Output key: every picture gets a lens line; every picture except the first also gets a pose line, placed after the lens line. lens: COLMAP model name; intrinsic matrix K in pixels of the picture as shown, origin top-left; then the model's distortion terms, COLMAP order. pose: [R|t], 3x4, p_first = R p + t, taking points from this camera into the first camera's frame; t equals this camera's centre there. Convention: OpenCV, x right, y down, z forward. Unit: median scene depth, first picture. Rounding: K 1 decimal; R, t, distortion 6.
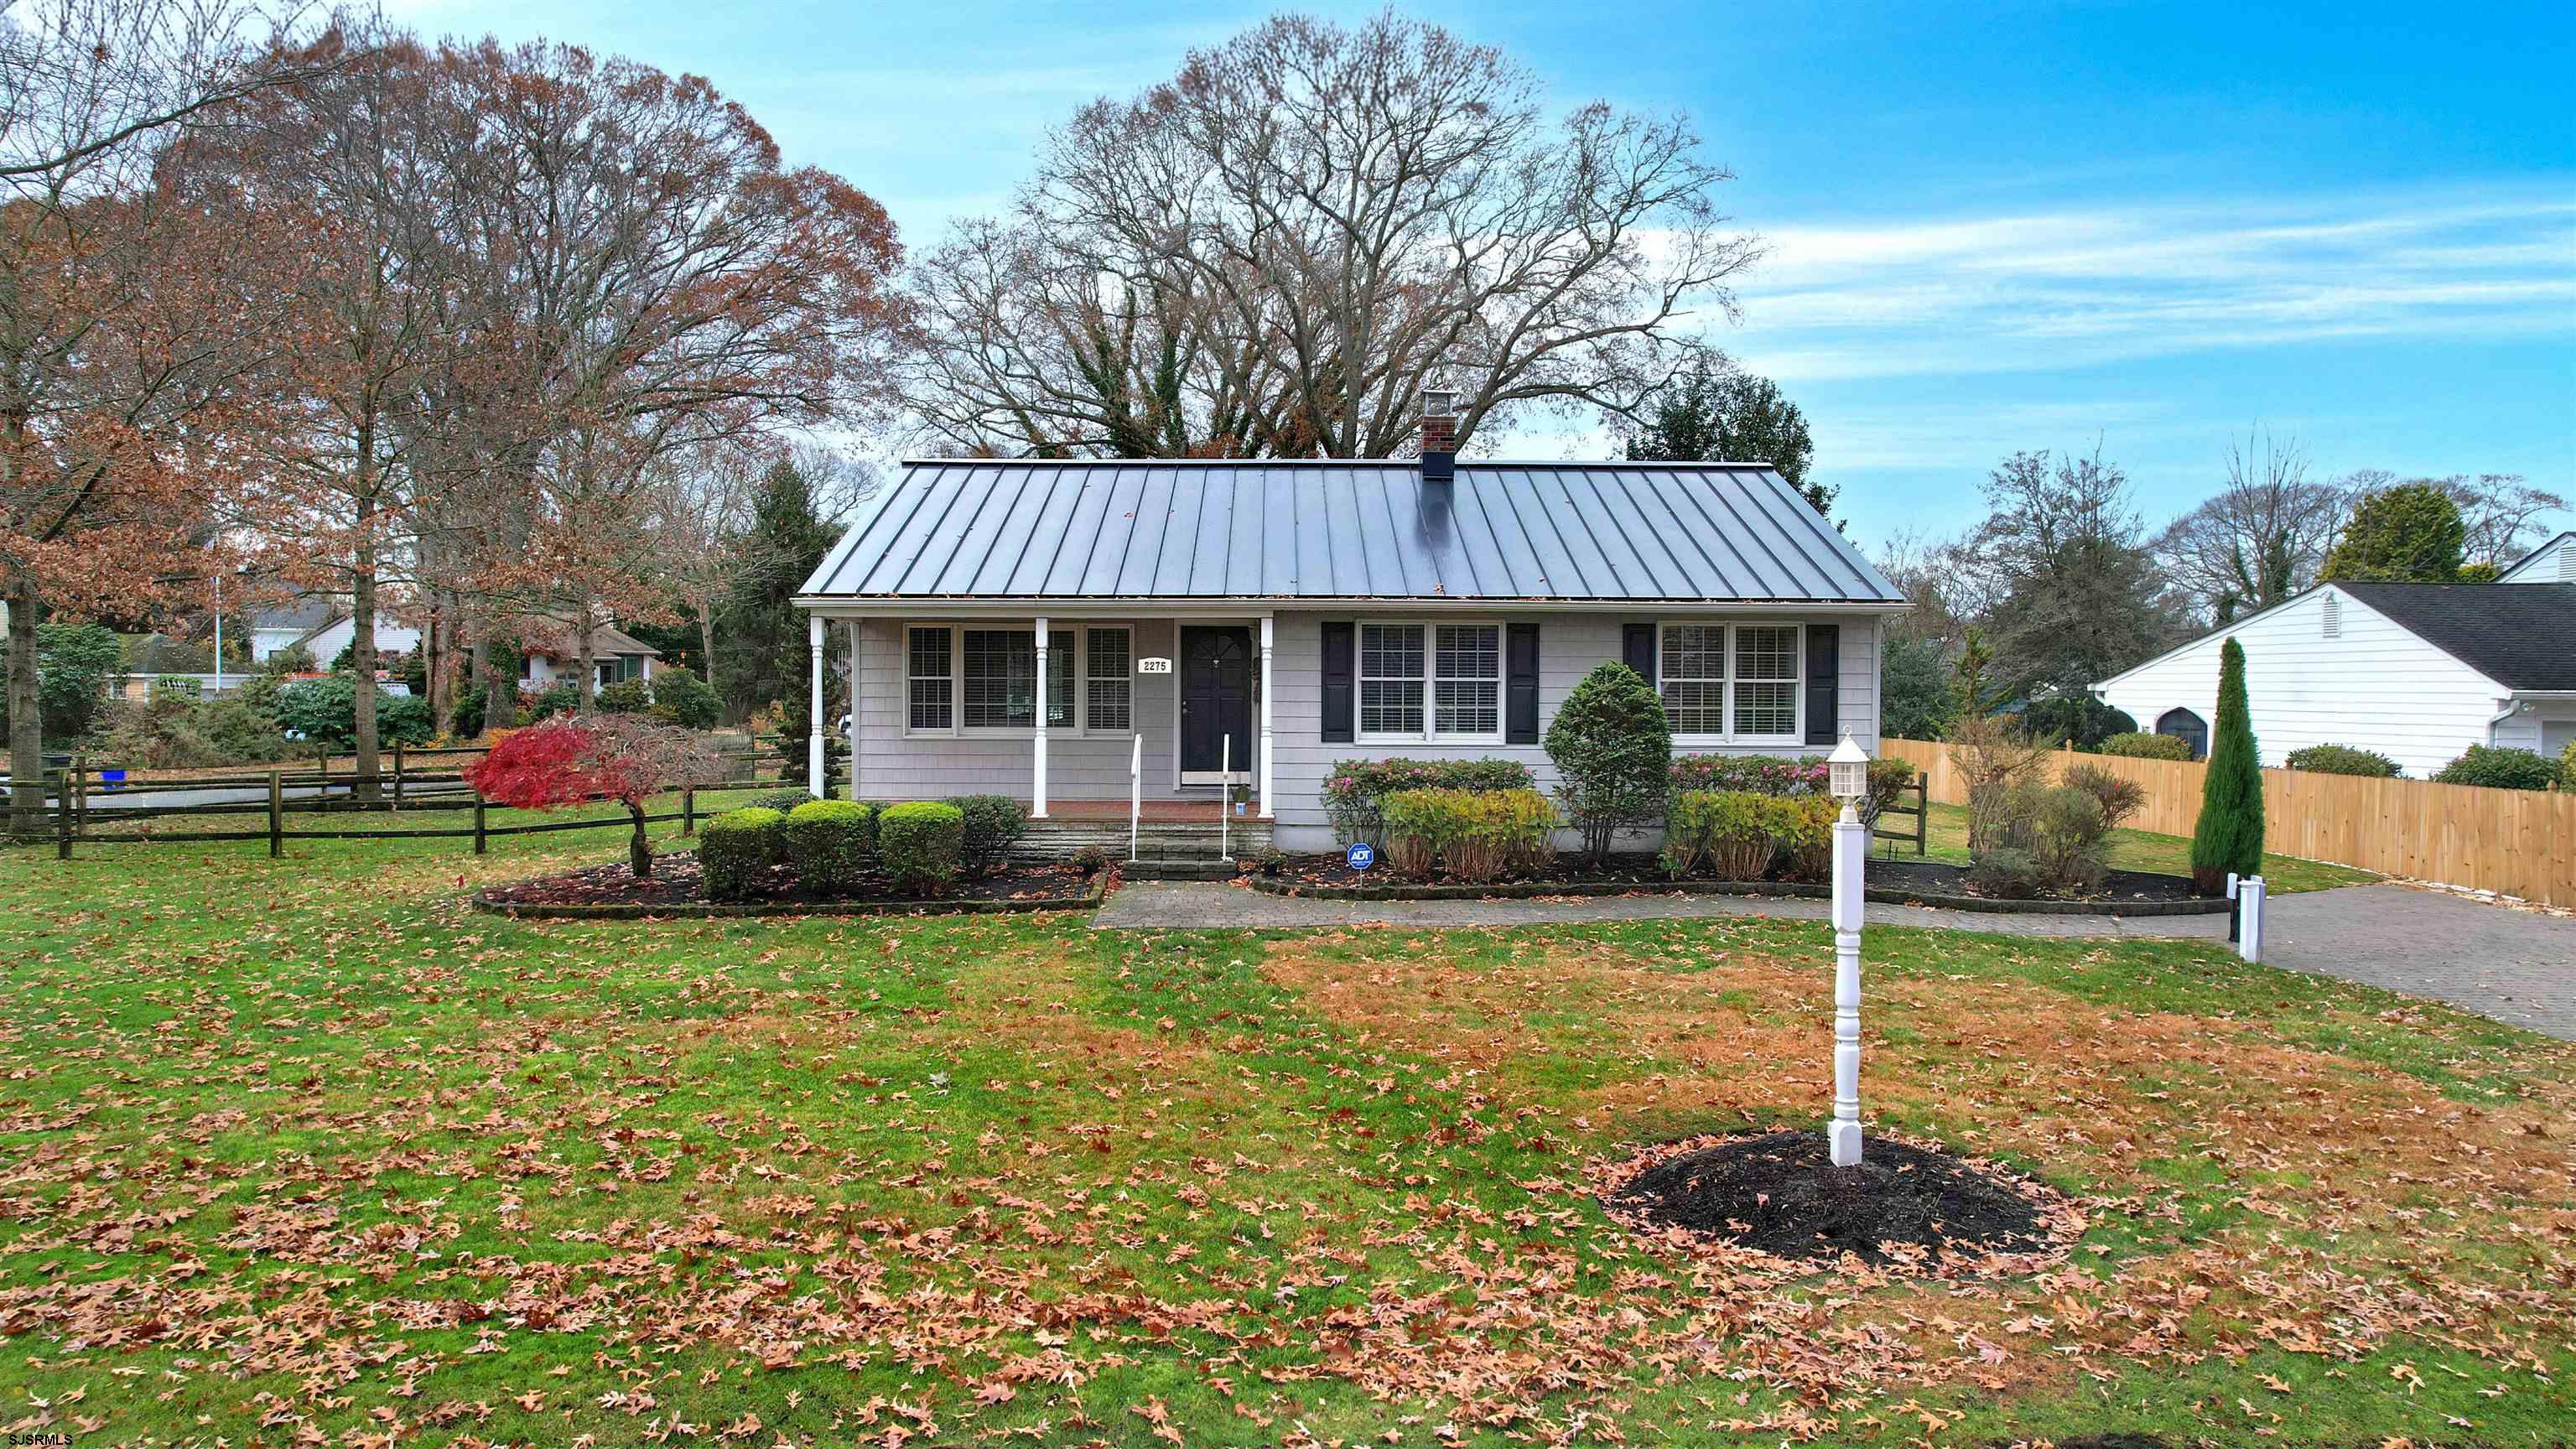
lens RADIAL K [[1624.3, 0, 1288.0], [0, 1624.3, 724.5], [0, 0, 1]] dist [-0.000779, 0.000583]
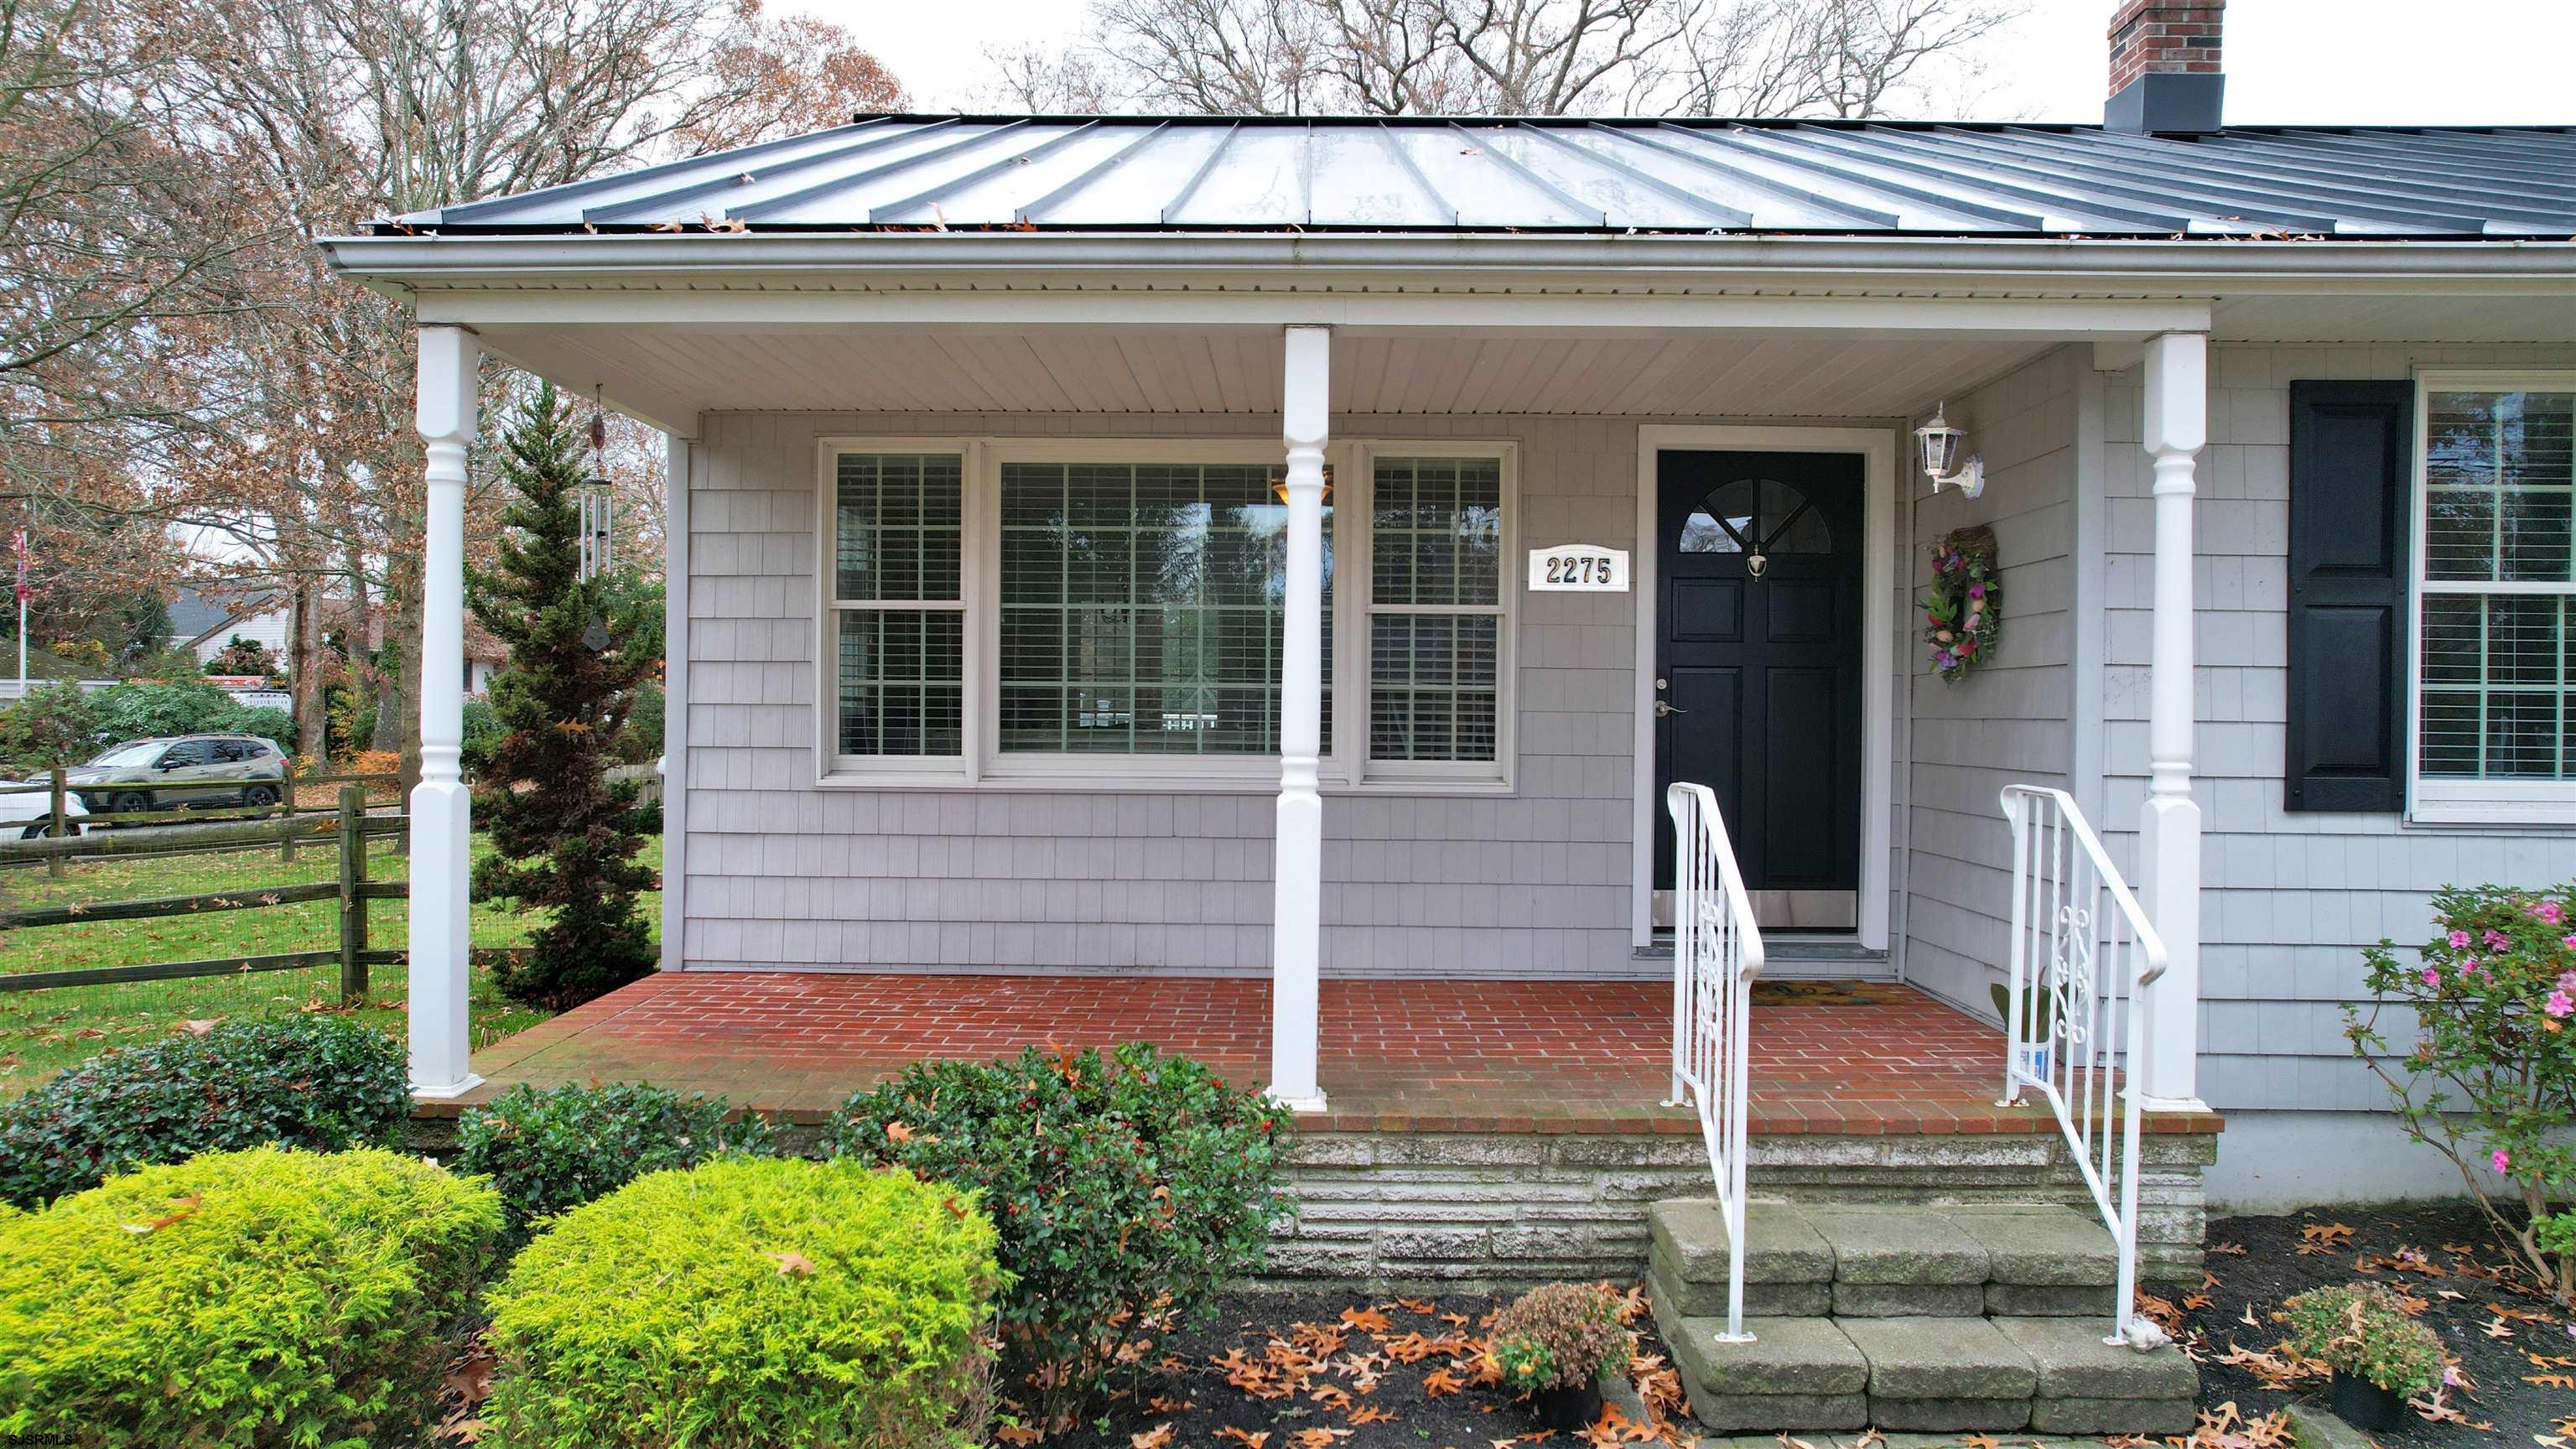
lens RADIAL K [[1634.1, 0, 1288.0], [0, 1634.1, 724.5], [0, 0, 1]] dist [-0.070466, 0.056544]
pose [[0.999849, 0.004448, -0.016783, -0.134913], [-0.004730, 0.999848, -0.016783, 0.000988], [0.016706, 0.016860, 0.999718, 0.669431]]
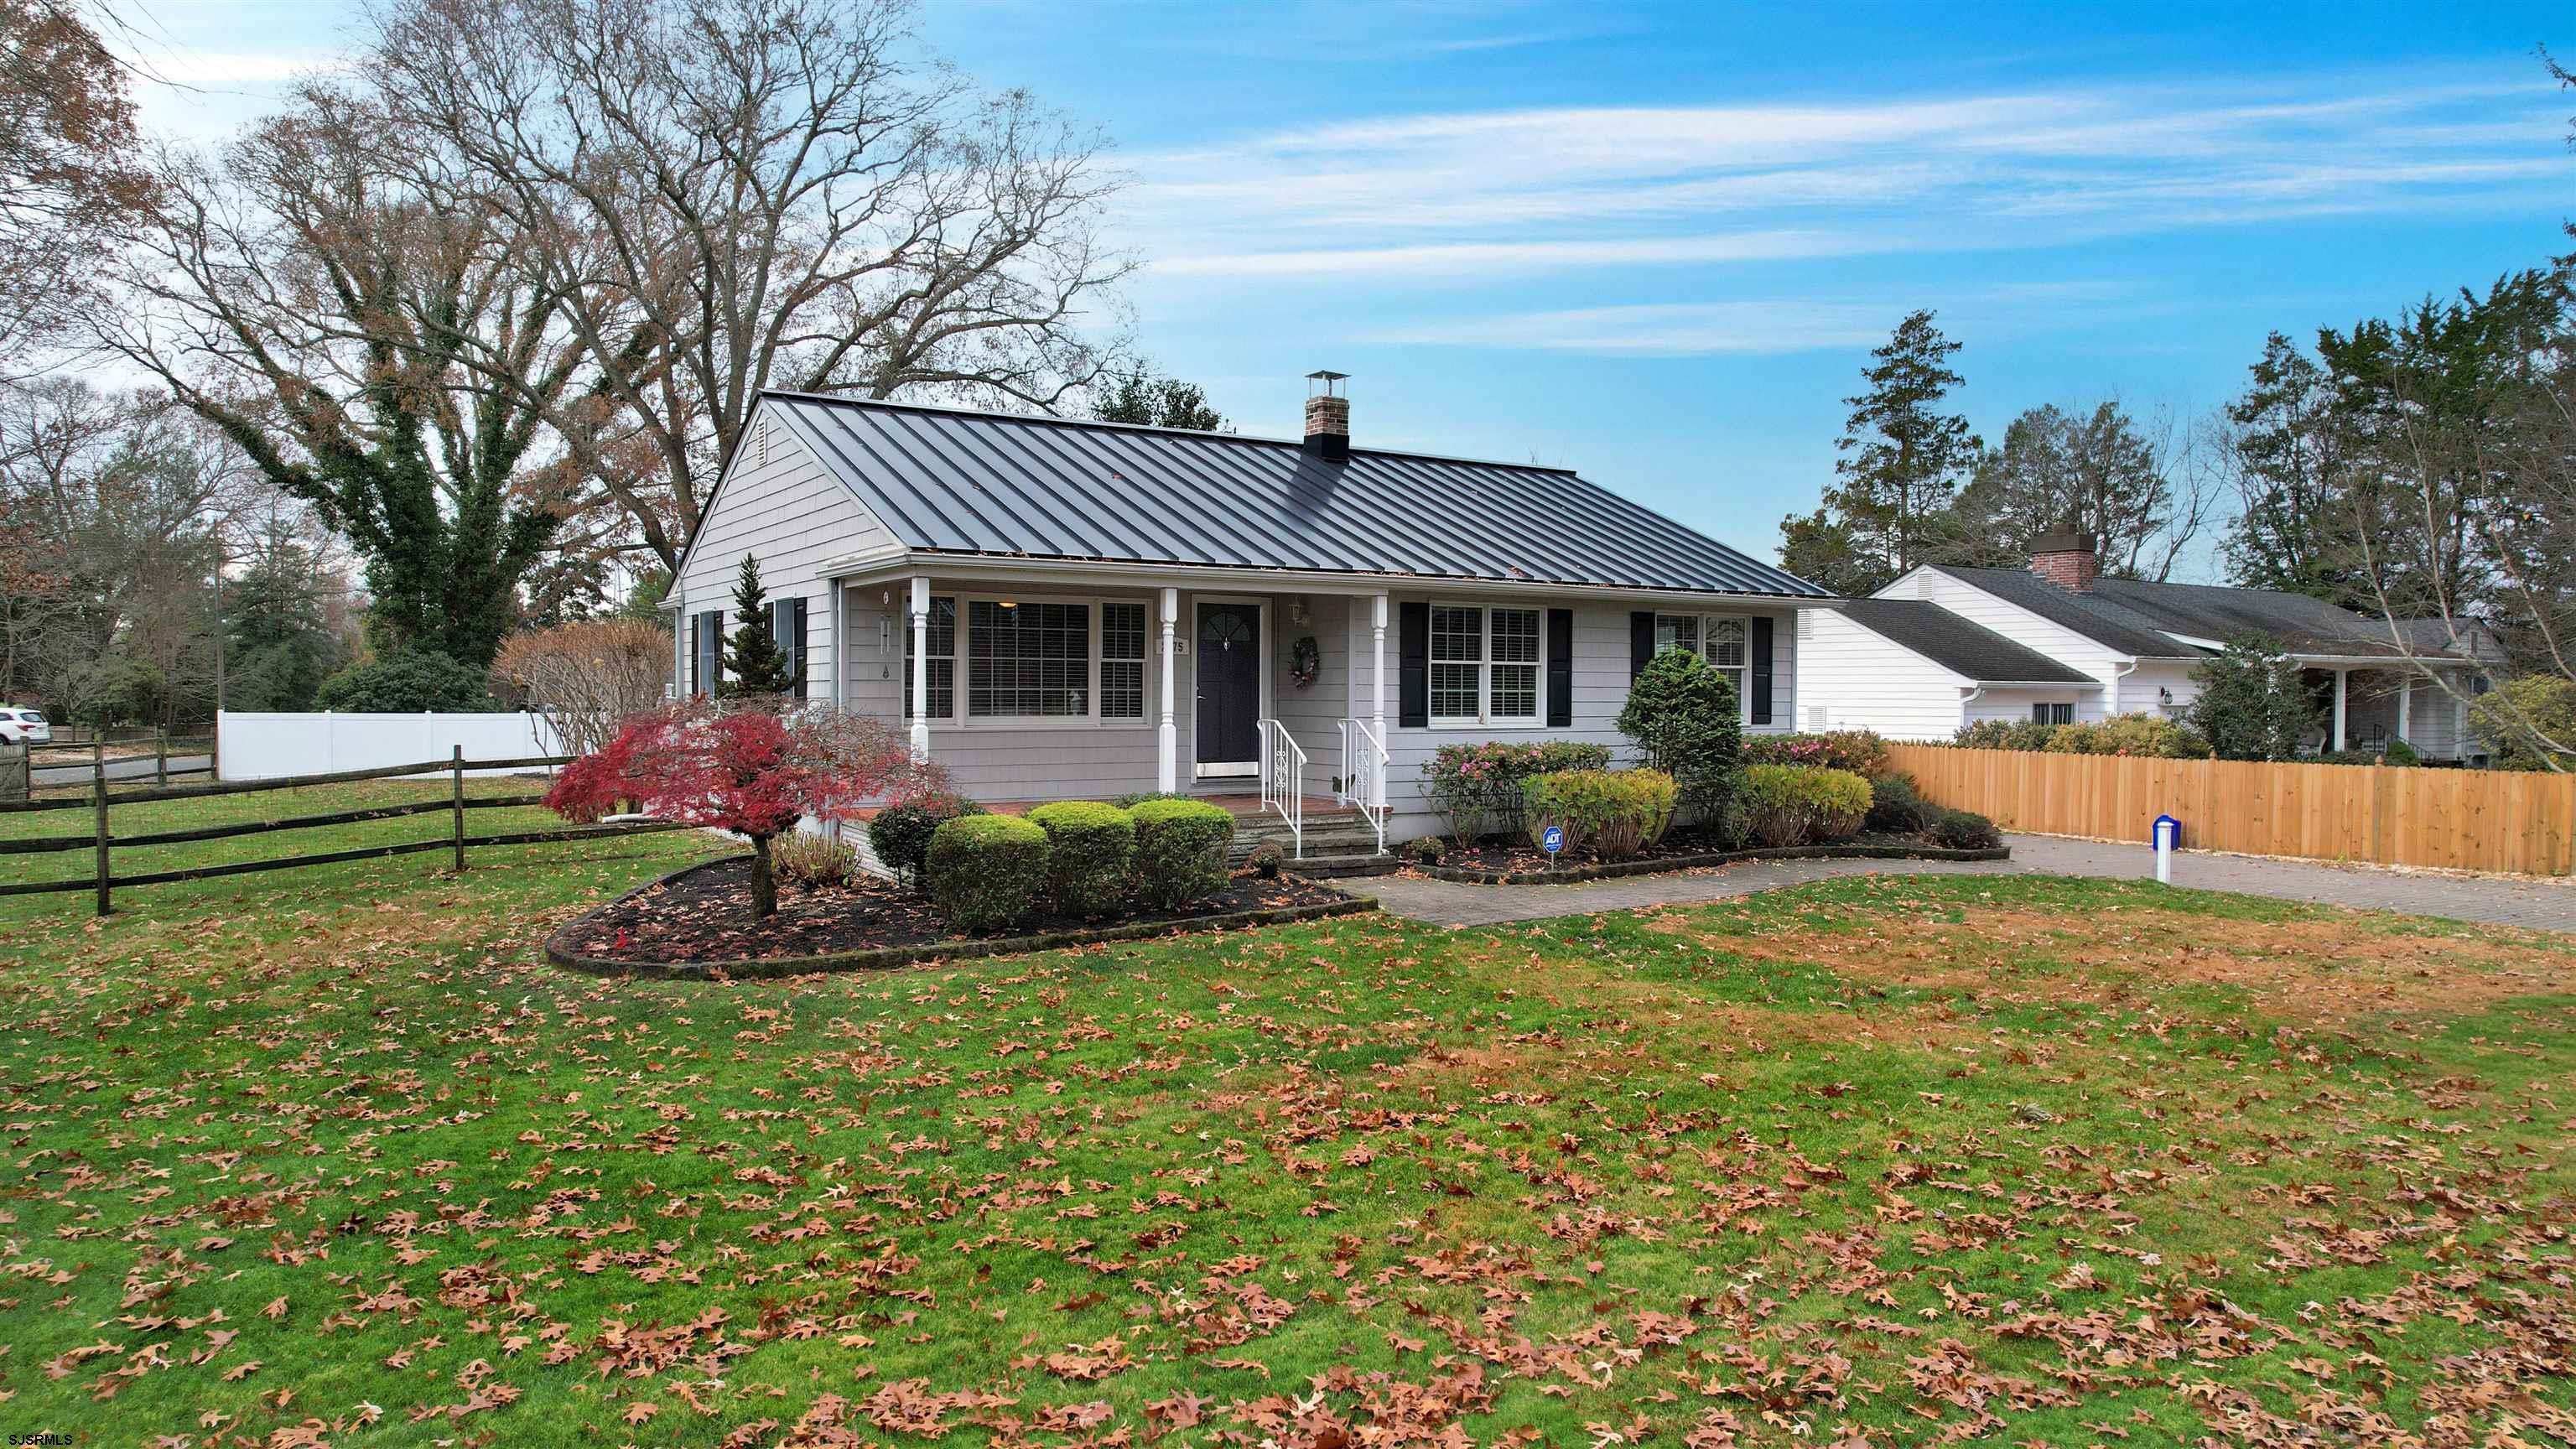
lens RADIAL K [[1634.1, 0, 1288.0], [0, 1634.1, 724.5], [0, 0, 1]] dist [-0.070466, 0.056544]
pose [[0.845717, -0.011095, 0.533516, -0.509442], [0.011384, 0.999931, 0.002749, 0.005293], [-0.533510, 0.003749, 0.845786, 0.202996]]
